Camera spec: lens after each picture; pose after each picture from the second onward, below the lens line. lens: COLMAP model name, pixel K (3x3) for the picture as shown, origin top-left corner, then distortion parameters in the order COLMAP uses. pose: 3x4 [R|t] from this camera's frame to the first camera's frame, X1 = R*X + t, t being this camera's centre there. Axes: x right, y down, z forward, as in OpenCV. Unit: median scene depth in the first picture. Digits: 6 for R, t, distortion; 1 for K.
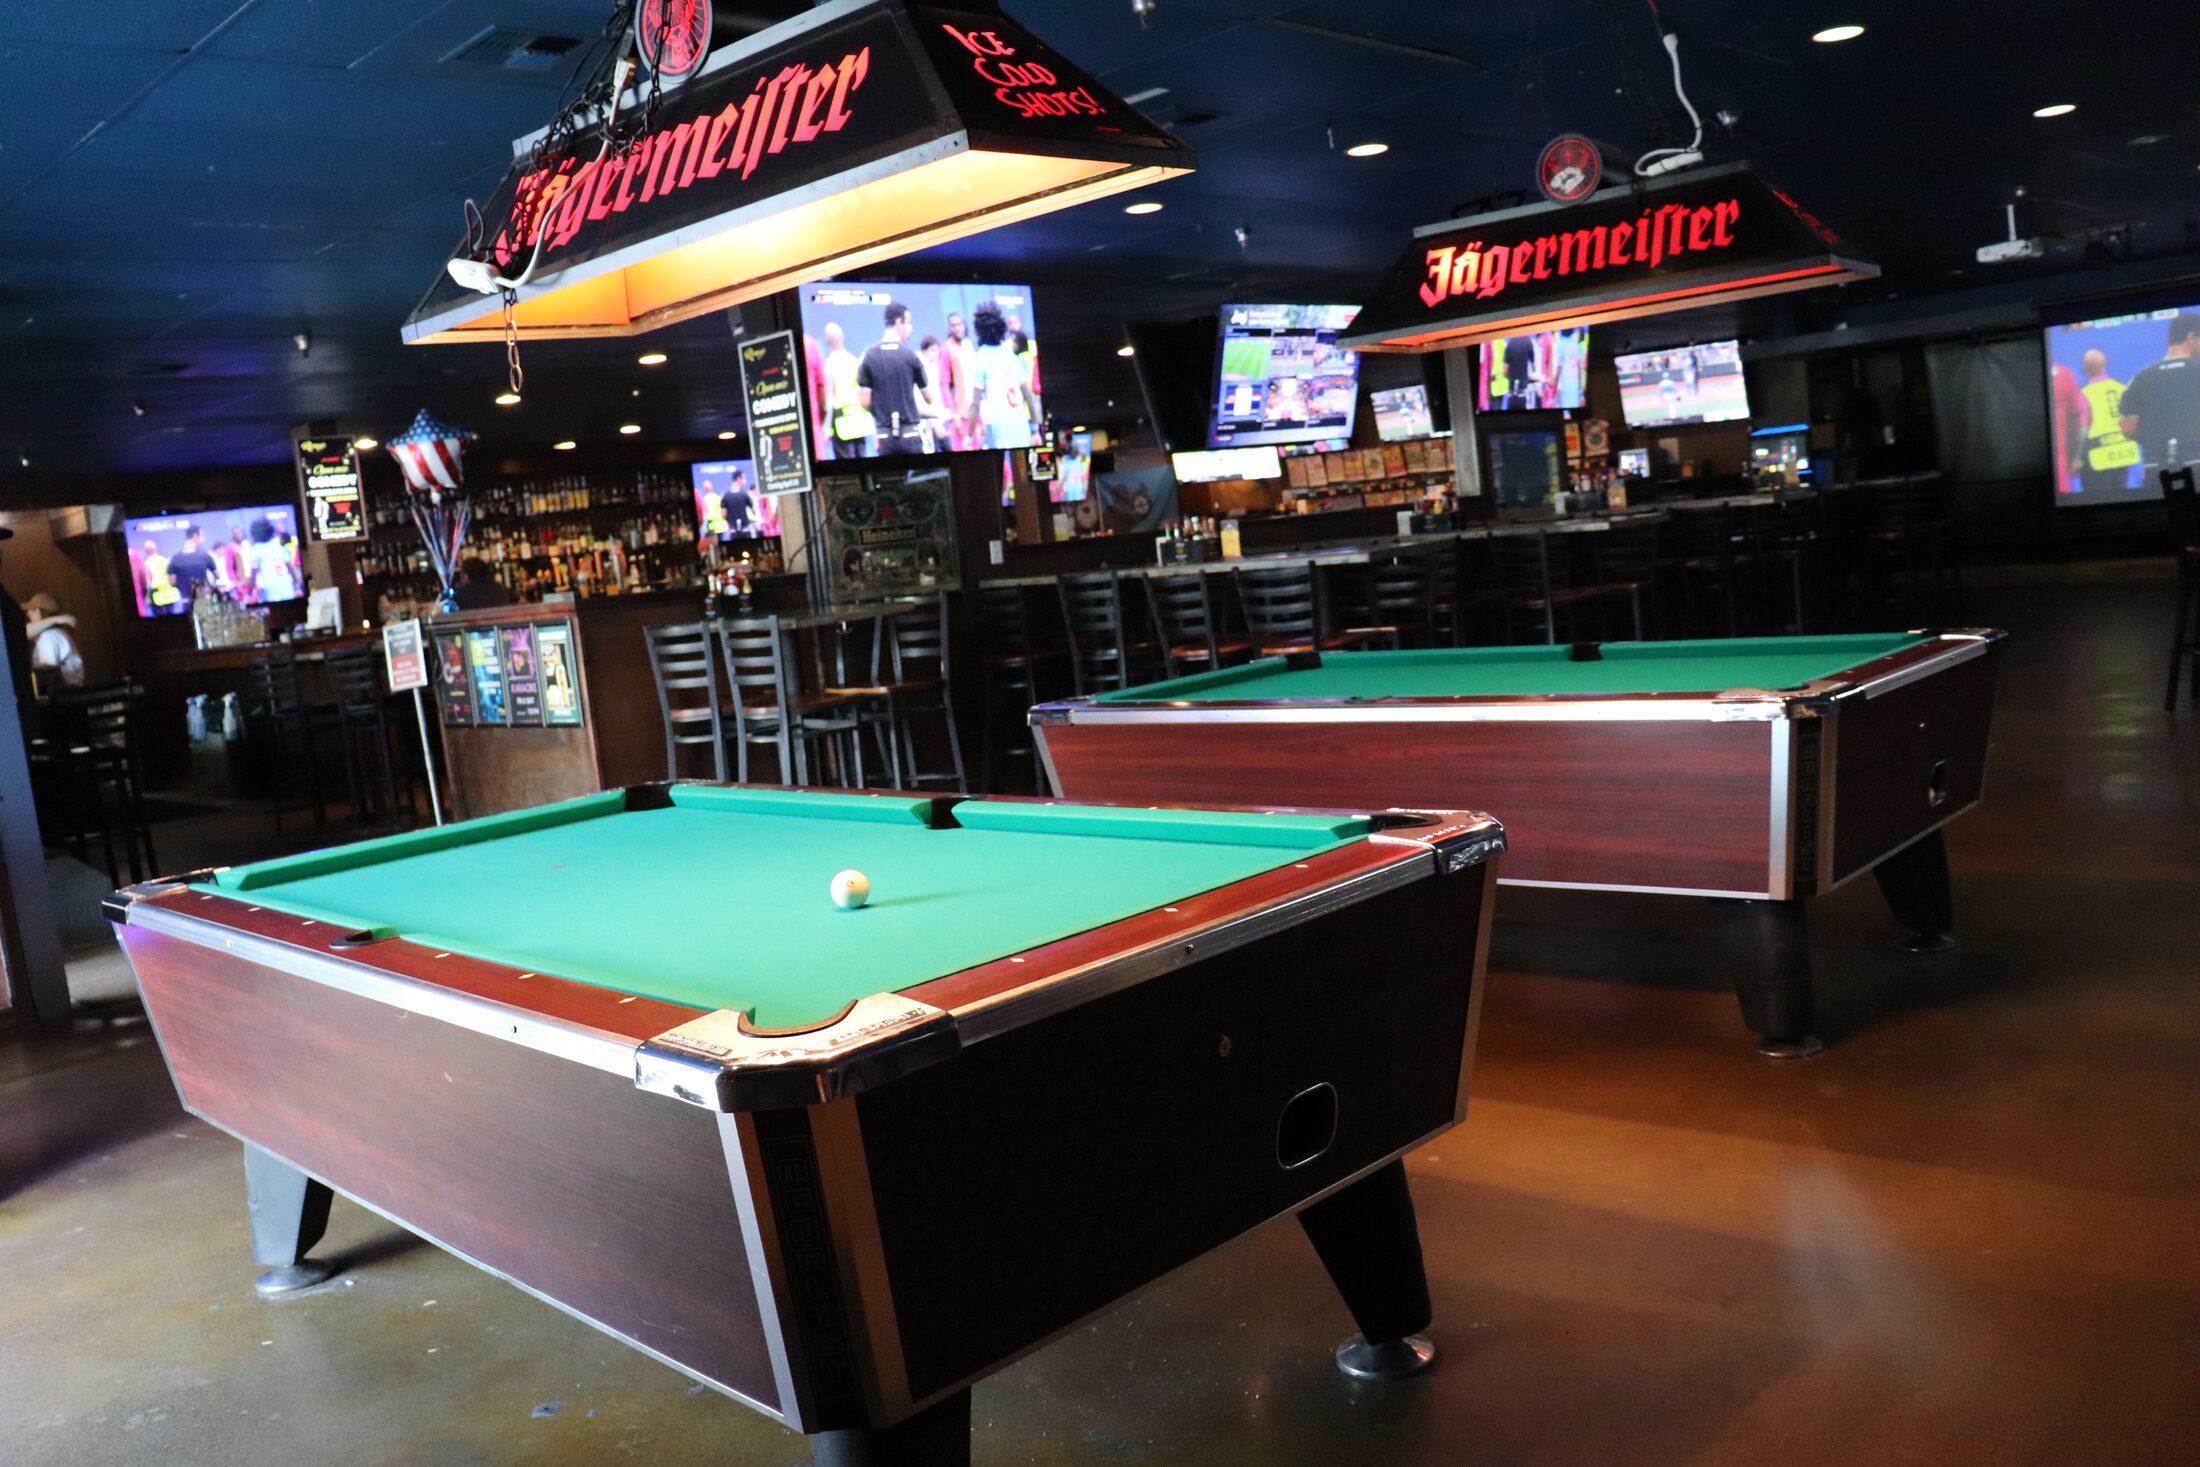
lens RADIAL K [[1831.5, 0, 1100.0], [0, 1831.5, 733.5], [0, 0, 1]] dist [-0.061486, 0.004467]
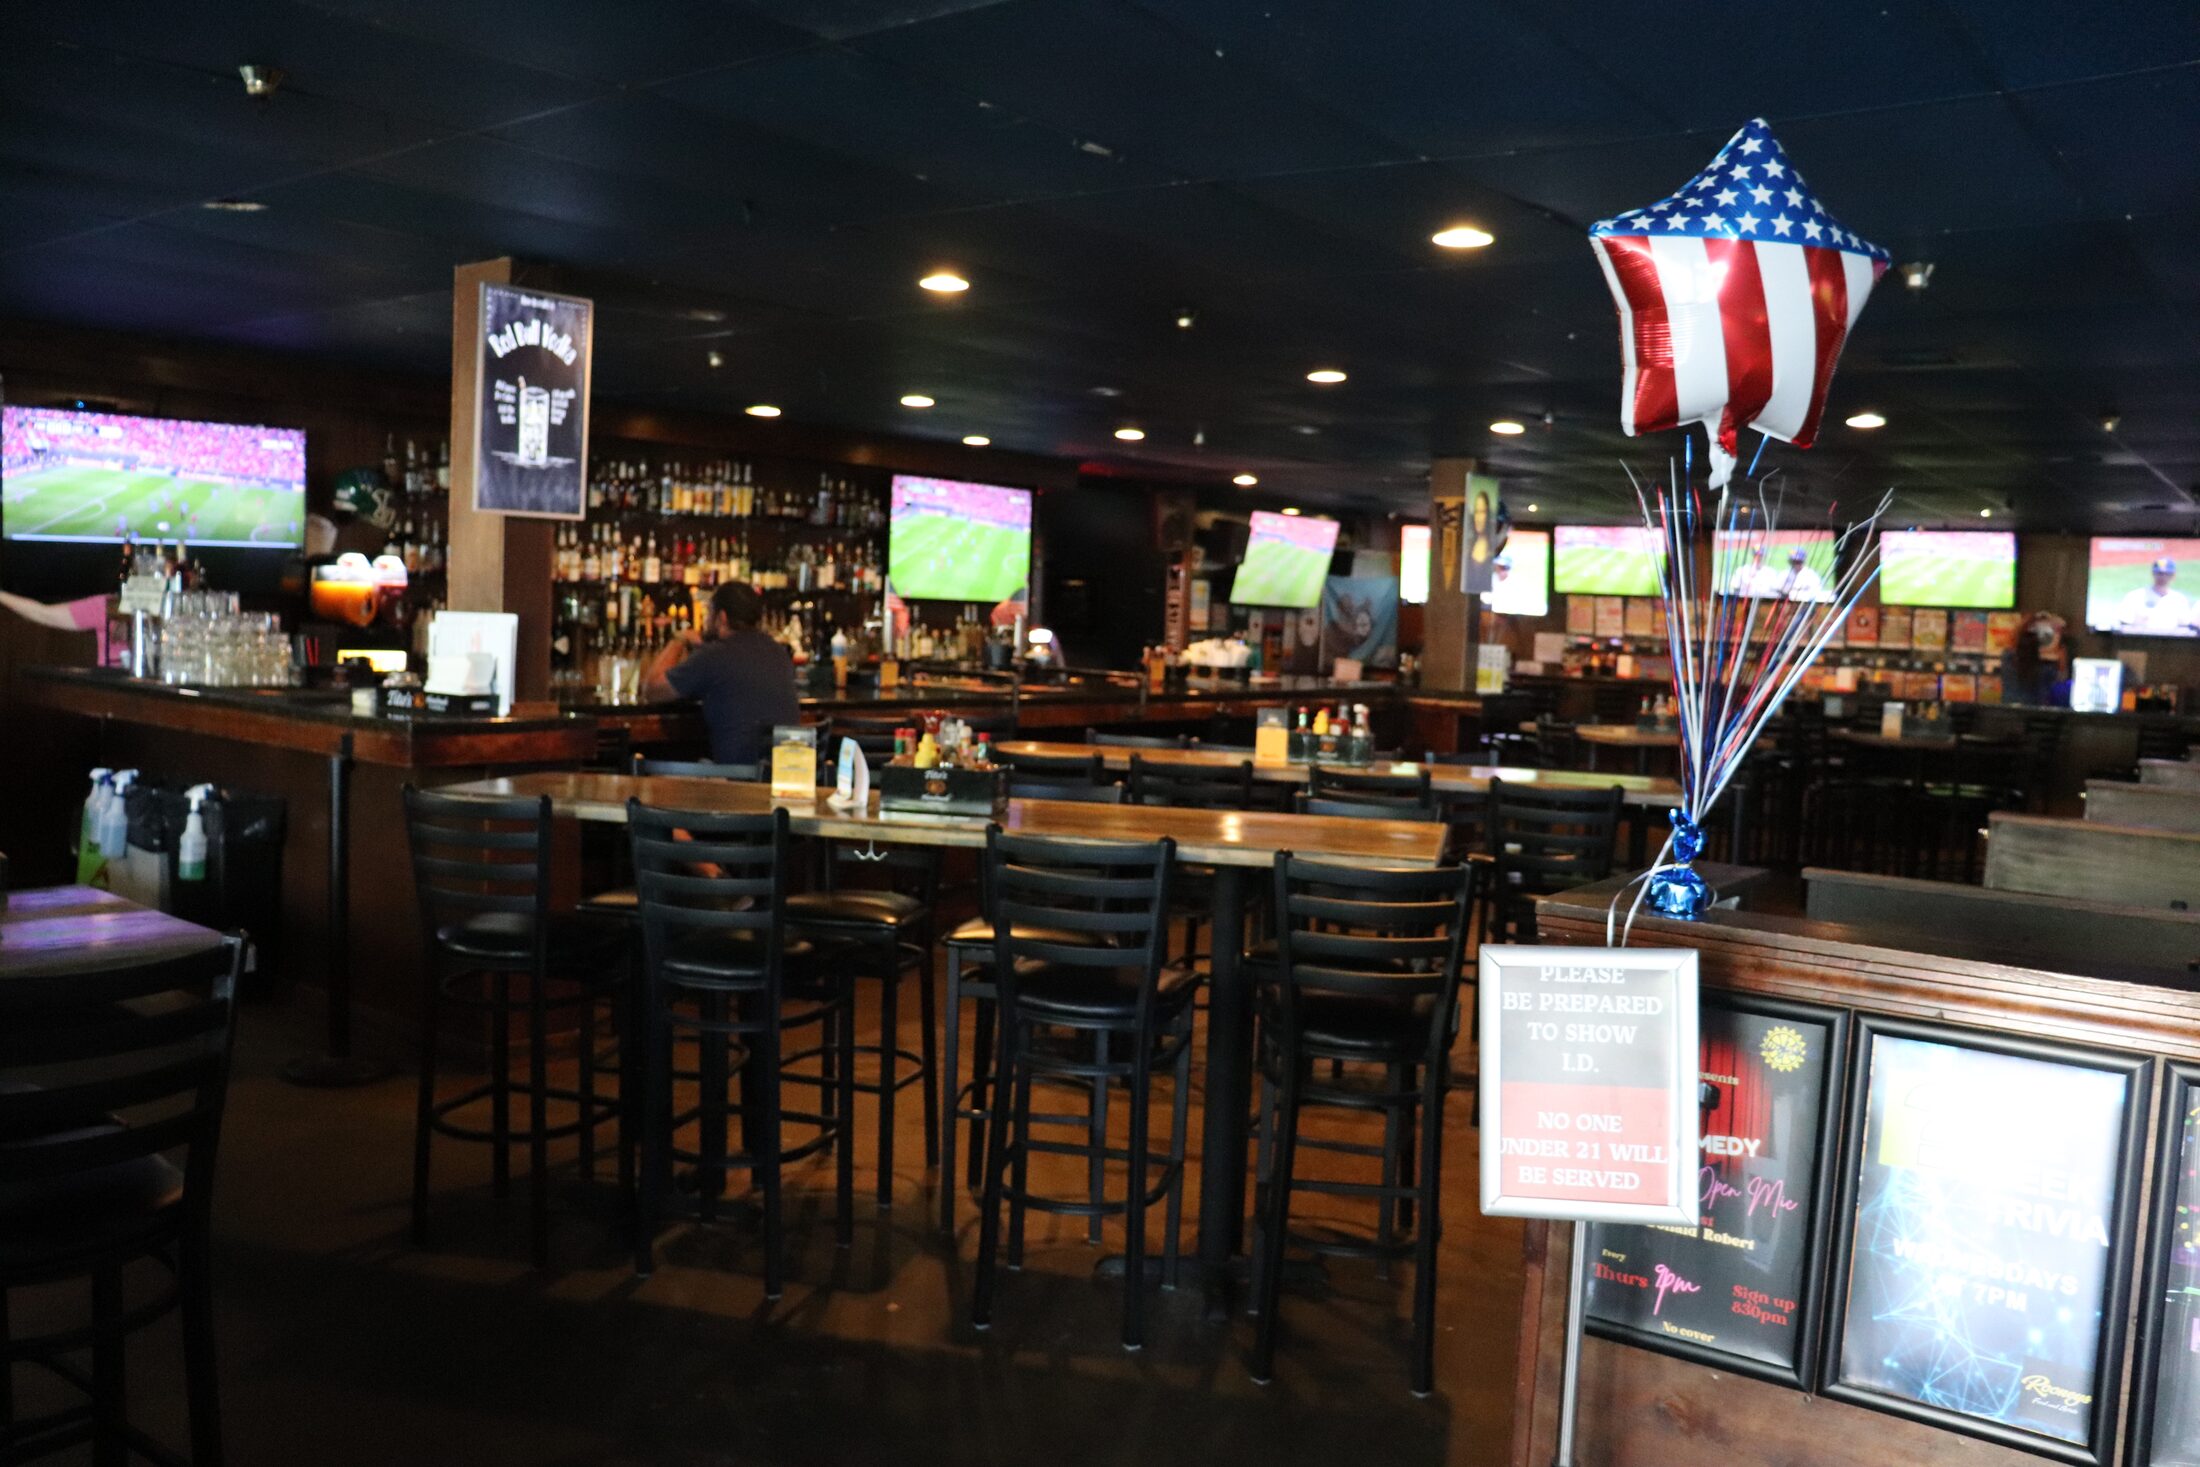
lens RADIAL K [[1831.5, 0, 1100.0], [0, 1831.5, 733.5], [0, 0, 1]] dist [-0.061486, 0.004467]
pose [[0.981691, 0.144614, 0.123973, -0.234460], [-0.138638, 0.988782, -0.055591, -0.032310], [-0.130622, 0.037386, 0.990727, 0.370772]]
